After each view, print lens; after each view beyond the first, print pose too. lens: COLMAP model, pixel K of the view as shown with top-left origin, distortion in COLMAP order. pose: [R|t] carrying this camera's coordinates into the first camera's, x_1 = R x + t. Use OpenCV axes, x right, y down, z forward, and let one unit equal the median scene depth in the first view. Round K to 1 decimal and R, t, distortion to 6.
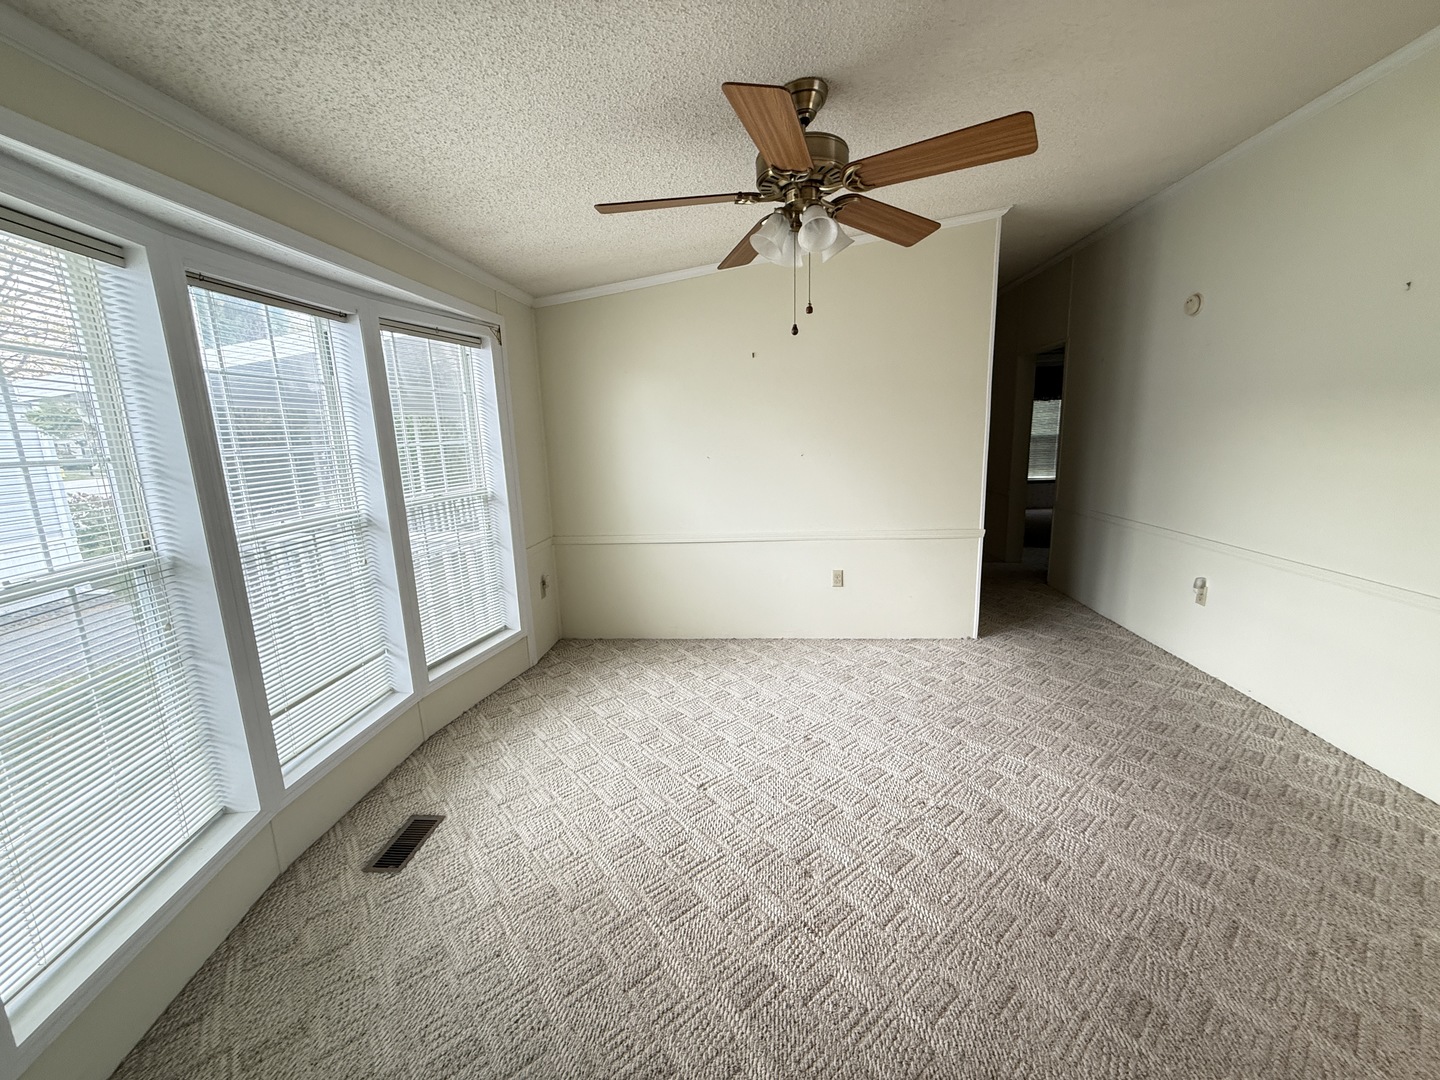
lens RADIAL K [[573.1, 0, 715.5], [0, 573.1, 540.3], [0, 0, 1]] dist [-0.002139, 0.000254]
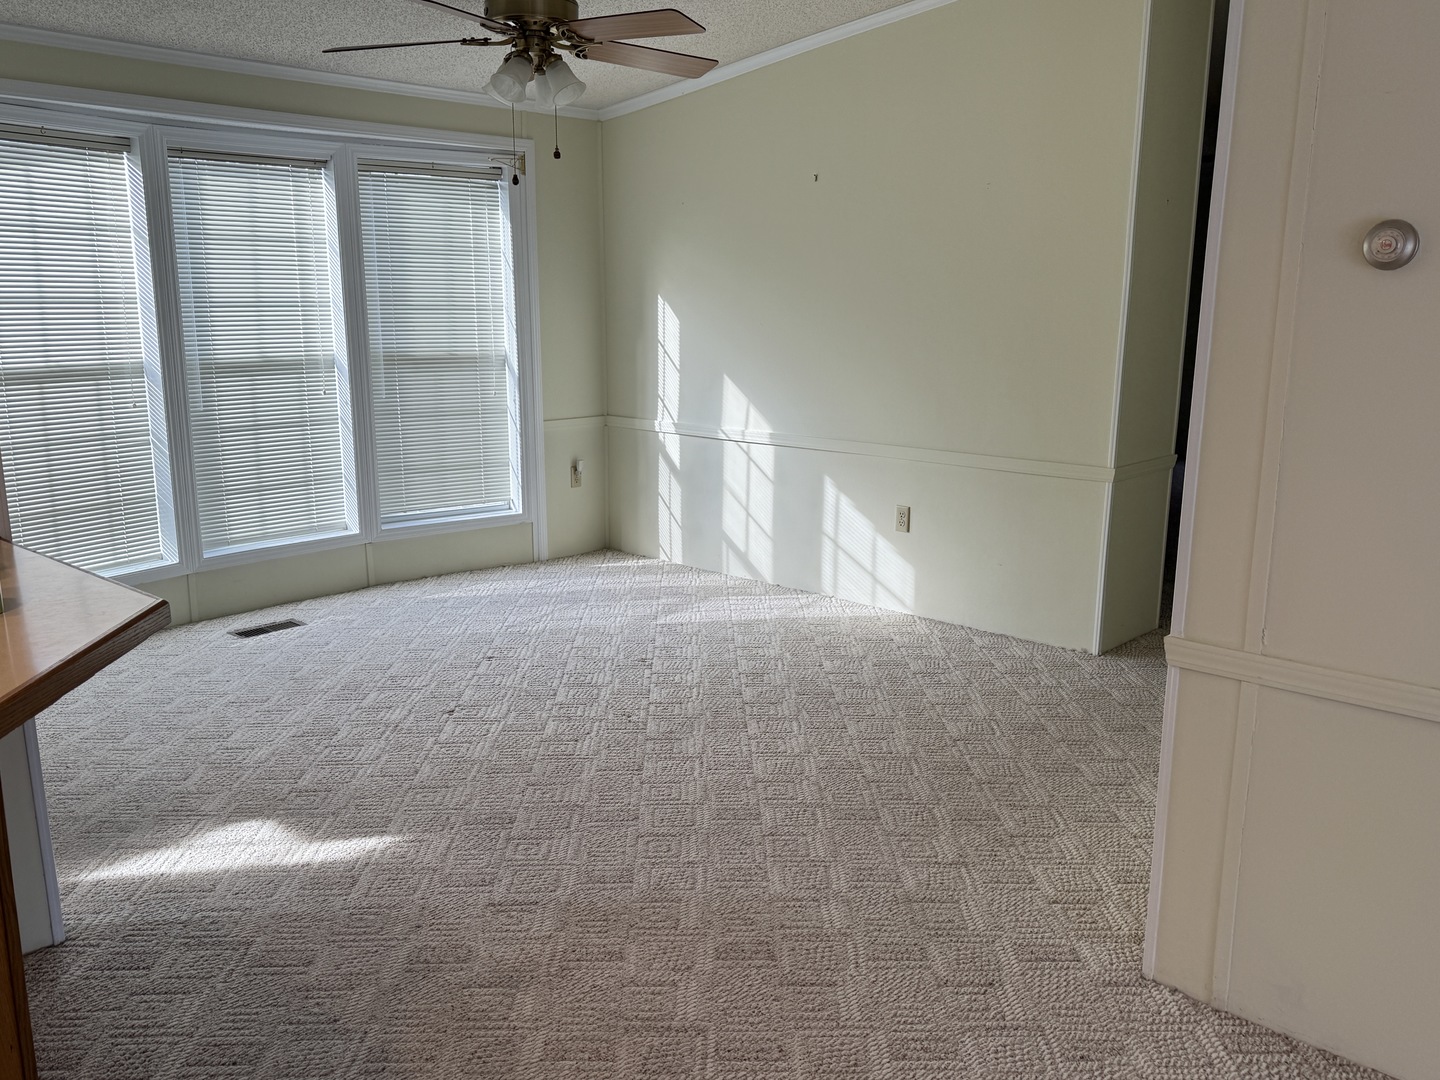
lens RADIAL K [[1194.9, 0, 720.0], [0, 1194.9, 540.0], [0, 0, 1]] dist [0.005902, -0.000596]
pose [[0.794102, 0.162021, -0.585791, 1.217449], [-0.147852, 0.986357, 0.072383, 0.033360], [0.589527, 0.029131, 0.807223, -0.318828]]
